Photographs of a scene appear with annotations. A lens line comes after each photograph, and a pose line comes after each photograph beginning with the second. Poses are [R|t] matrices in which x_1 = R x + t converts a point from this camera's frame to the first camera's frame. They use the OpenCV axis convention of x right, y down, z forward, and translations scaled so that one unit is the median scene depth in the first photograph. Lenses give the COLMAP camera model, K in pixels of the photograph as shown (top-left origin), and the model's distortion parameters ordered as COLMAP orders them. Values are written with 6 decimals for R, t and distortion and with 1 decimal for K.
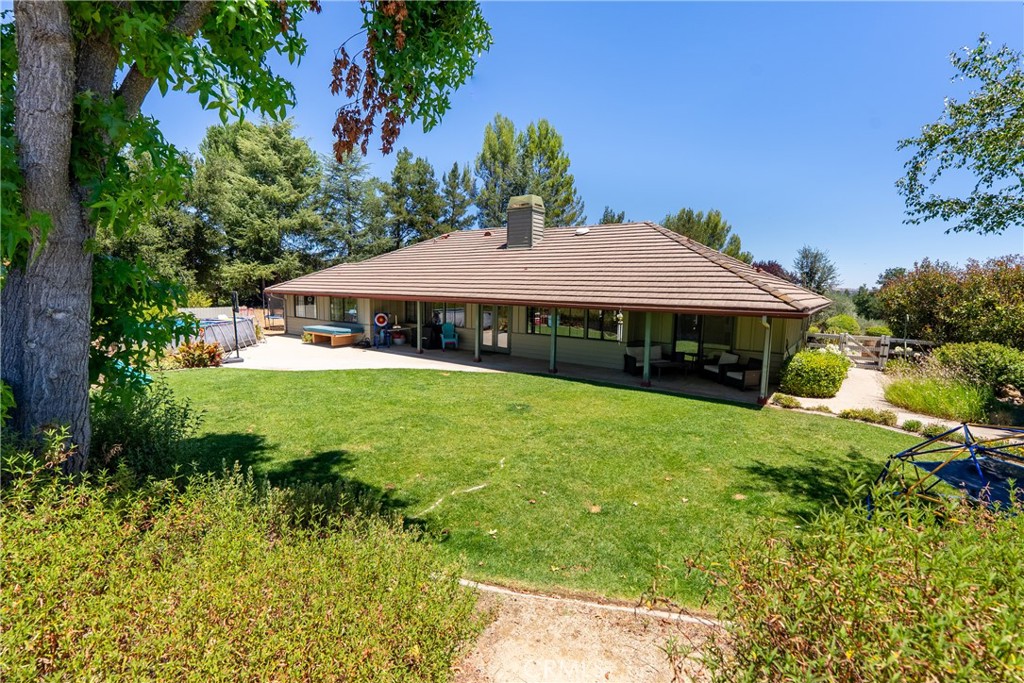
lens RADIAL K [[459.7, 0, 512.0], [0, 459.7, 341.5], [0, 0, 1]] dist [-0.003214, -0.000059]
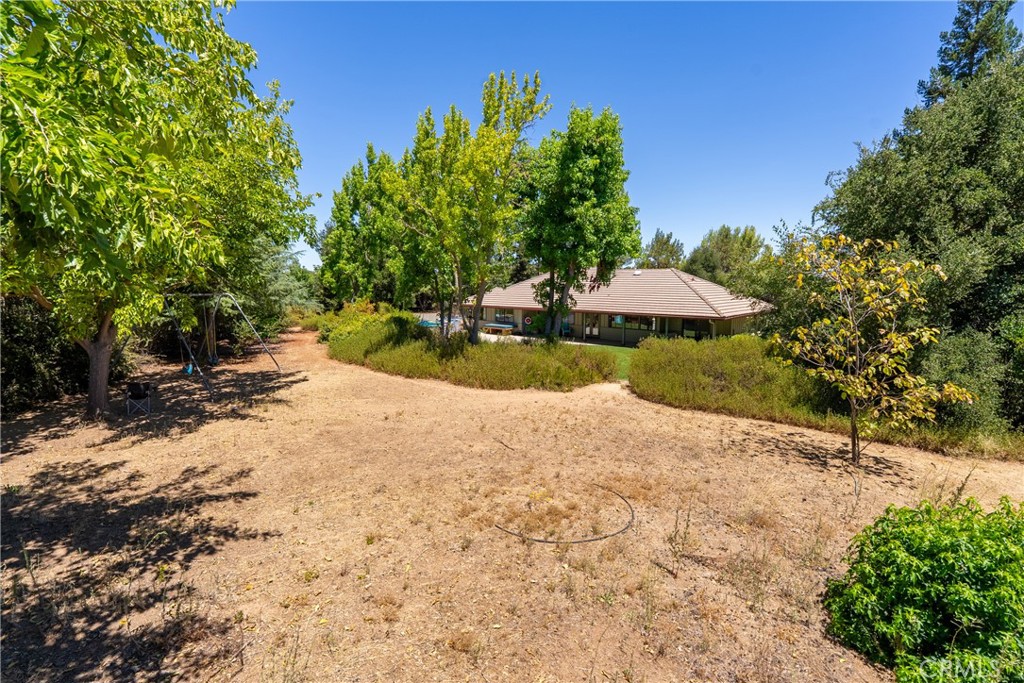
lens RADIAL K [[459.7, 0, 512.0], [0, 459.7, 341.5], [0, 0, 1]] dist [-0.003214, -0.000059]
pose [[0.993303, -0.001257, -0.115529, -0.154613], [0.002283, 0.999959, 0.008754, 0.024909], [0.115513, -0.008959, 0.993266, -0.994245]]
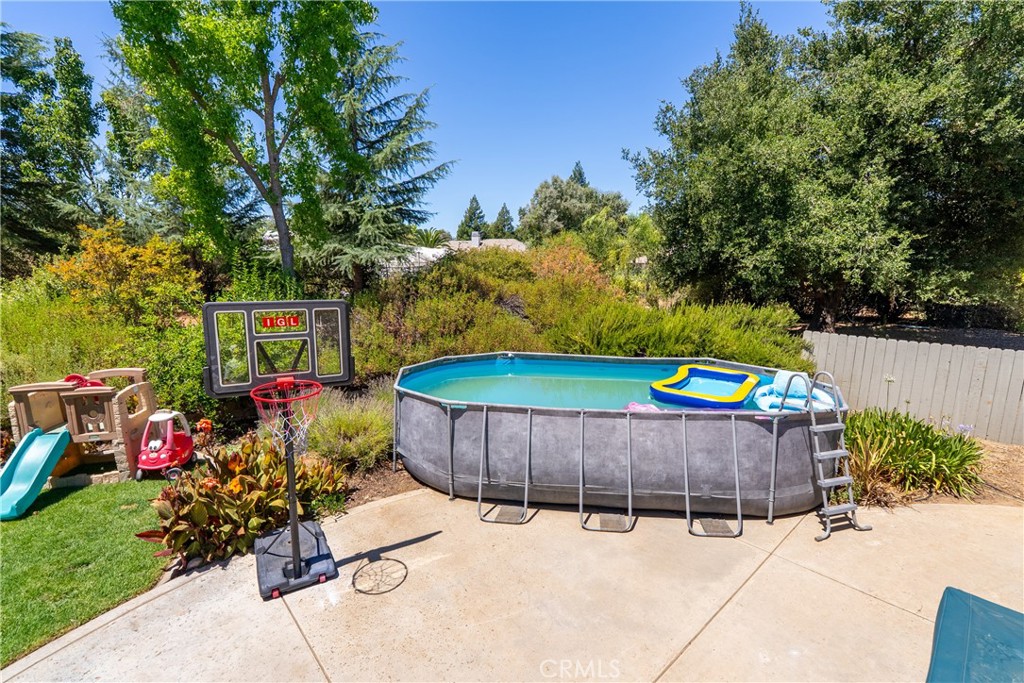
lens RADIAL K [[459.7, 0, 512.0], [0, 459.7, 341.5], [0, 0, 1]] dist [-0.003214, -0.000059]
pose [[-0.189009, 0.154005, -0.969824, -0.367312], [-0.127609, 0.975398, 0.179760, -0.134137], [0.973648, 0.157735, -0.164707, 1.064089]]
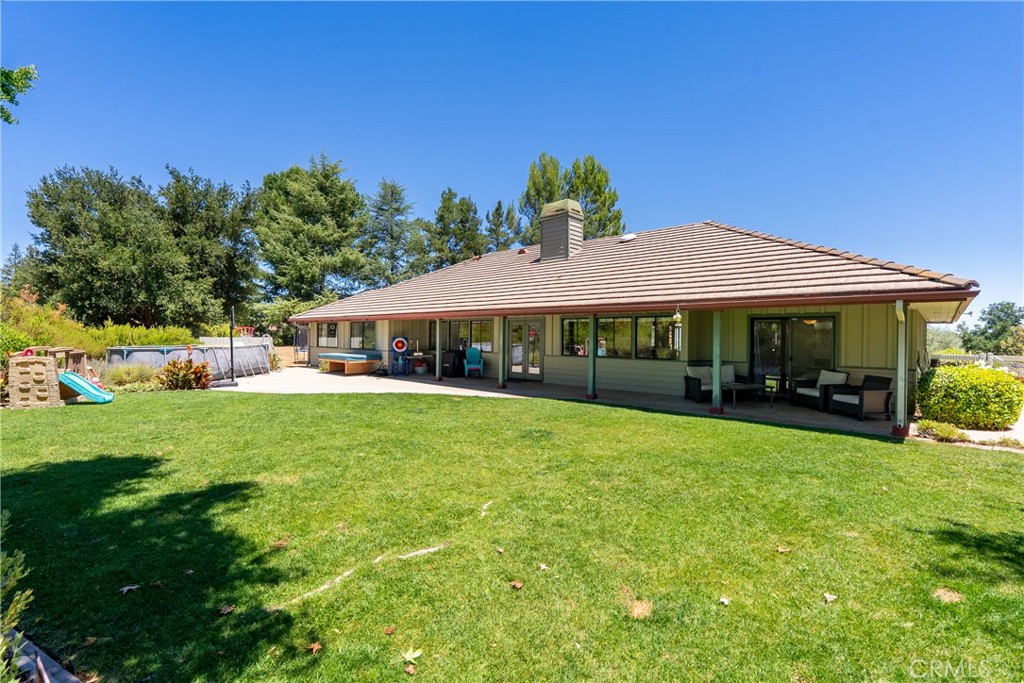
lens RADIAL K [[459.7, 0, 512.0], [0, 459.7, 341.5], [0, 0, 1]] dist [-0.003214, -0.000059]
pose [[0.993648, -0.006355, -0.112357, 0.035967], [-0.005840, 0.994147, -0.107877, 0.047633], [0.112385, 0.107848, 0.987795, 0.165966]]
